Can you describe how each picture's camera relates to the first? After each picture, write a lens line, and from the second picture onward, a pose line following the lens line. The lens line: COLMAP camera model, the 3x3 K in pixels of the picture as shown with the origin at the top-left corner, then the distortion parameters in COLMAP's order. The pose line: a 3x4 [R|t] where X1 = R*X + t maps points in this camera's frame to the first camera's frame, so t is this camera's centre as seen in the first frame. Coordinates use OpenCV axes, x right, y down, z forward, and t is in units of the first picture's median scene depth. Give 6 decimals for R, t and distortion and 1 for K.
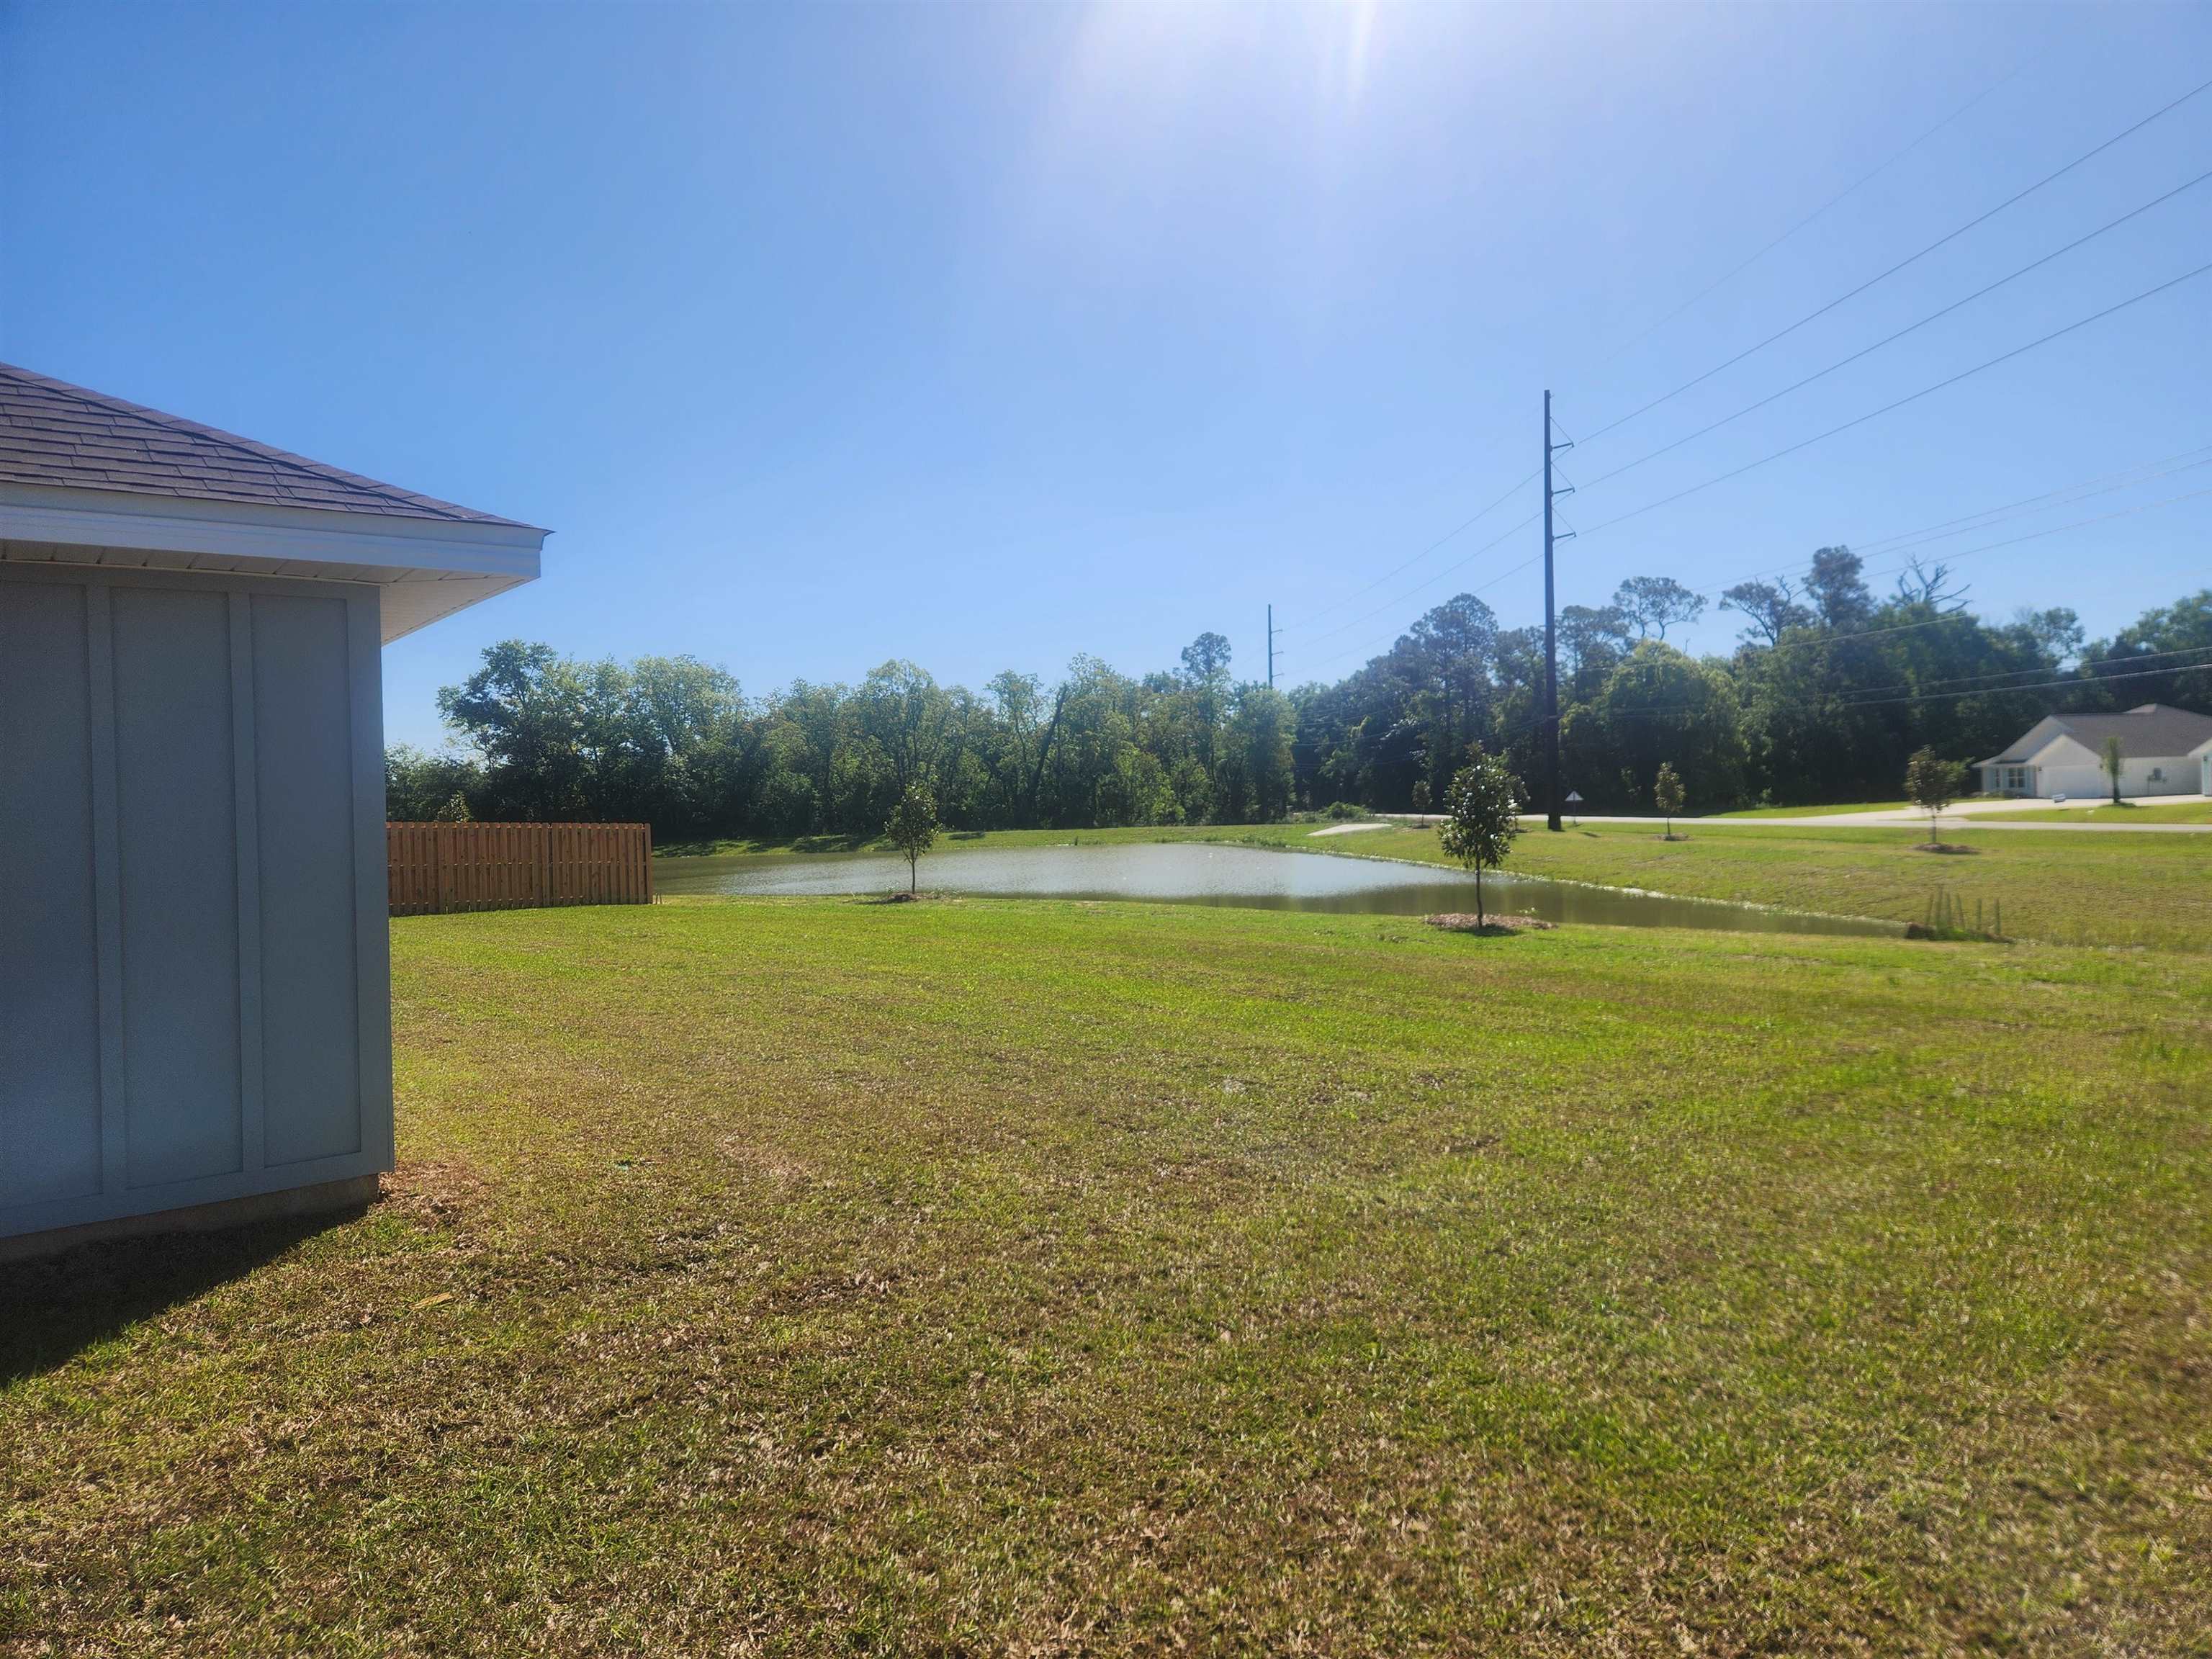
lens RADIAL K [[1526.0, 0, 1106.0], [0, 1526.0, 829.5], [0, 0, 1]] dist [0.090920, -0.071661]
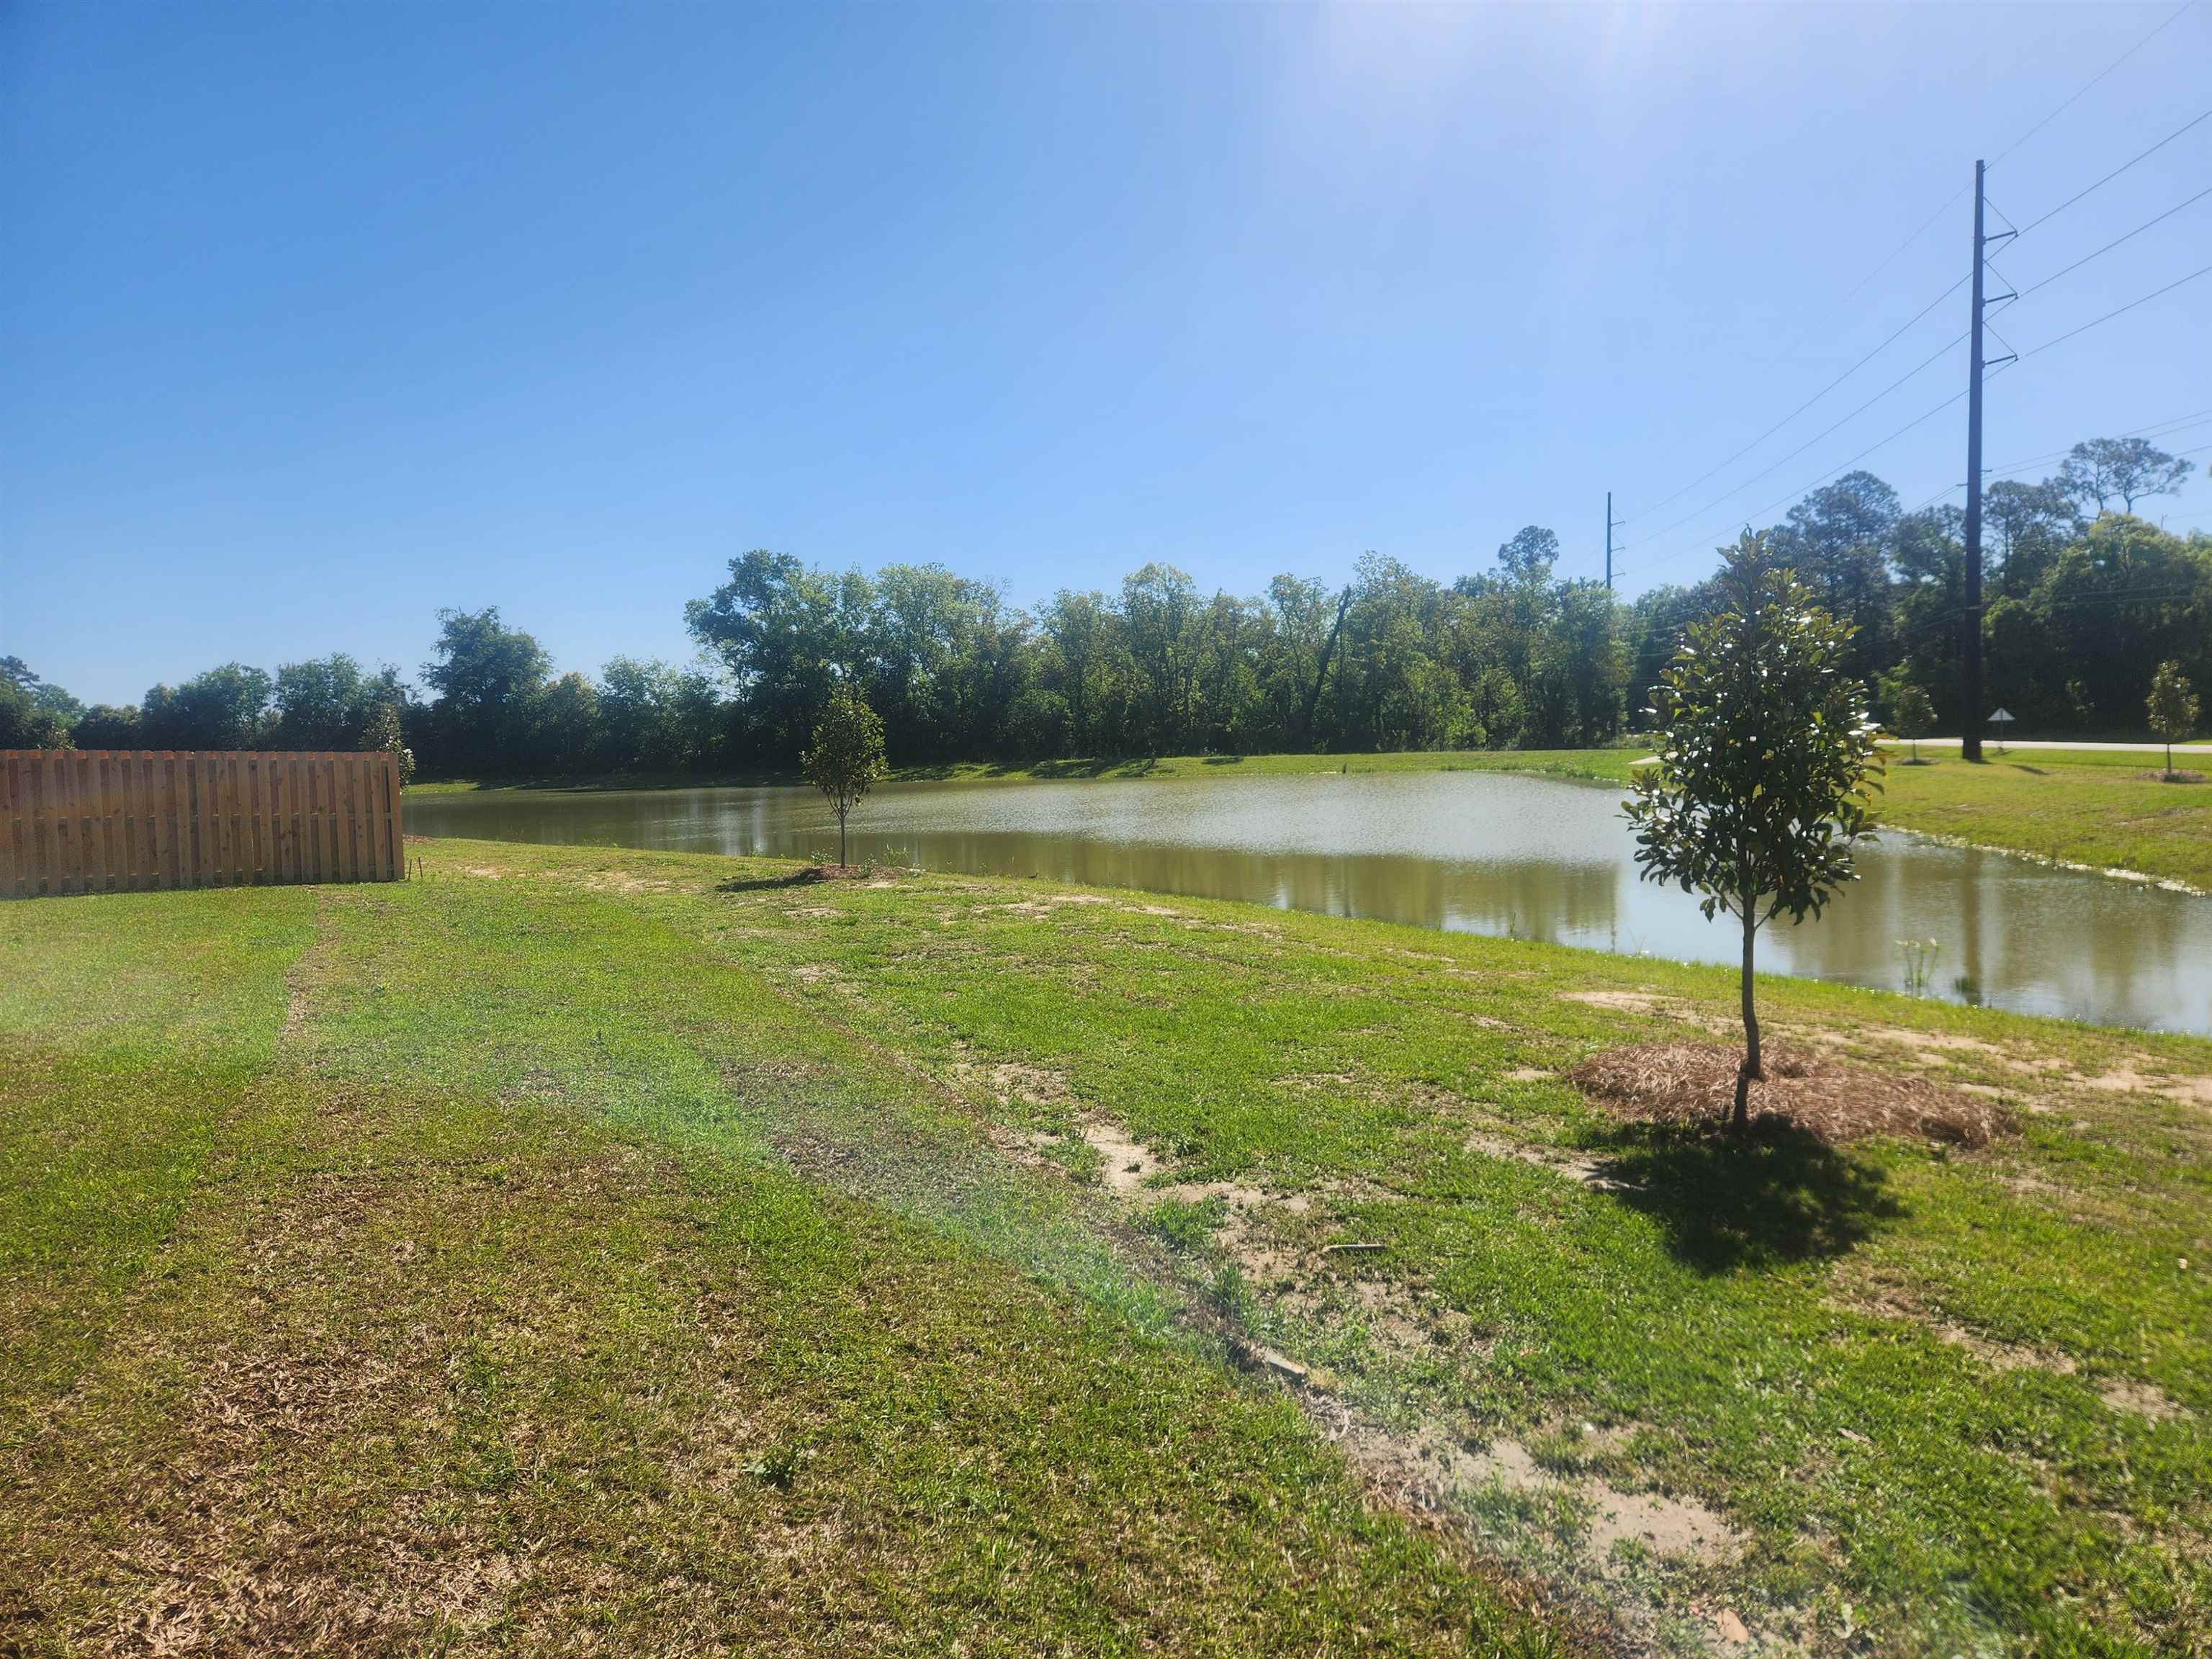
lens RADIAL K [[1526.0, 0, 1106.0], [0, 1526.0, 829.5], [0, 0, 1]] dist [0.090920, -0.071661]
pose [[0.975907, 0.017731, -0.217466, 0.031050], [-0.006431, 0.998597, 0.052559, -0.001903], [0.218093, -0.049894, 0.974652, 0.111780]]
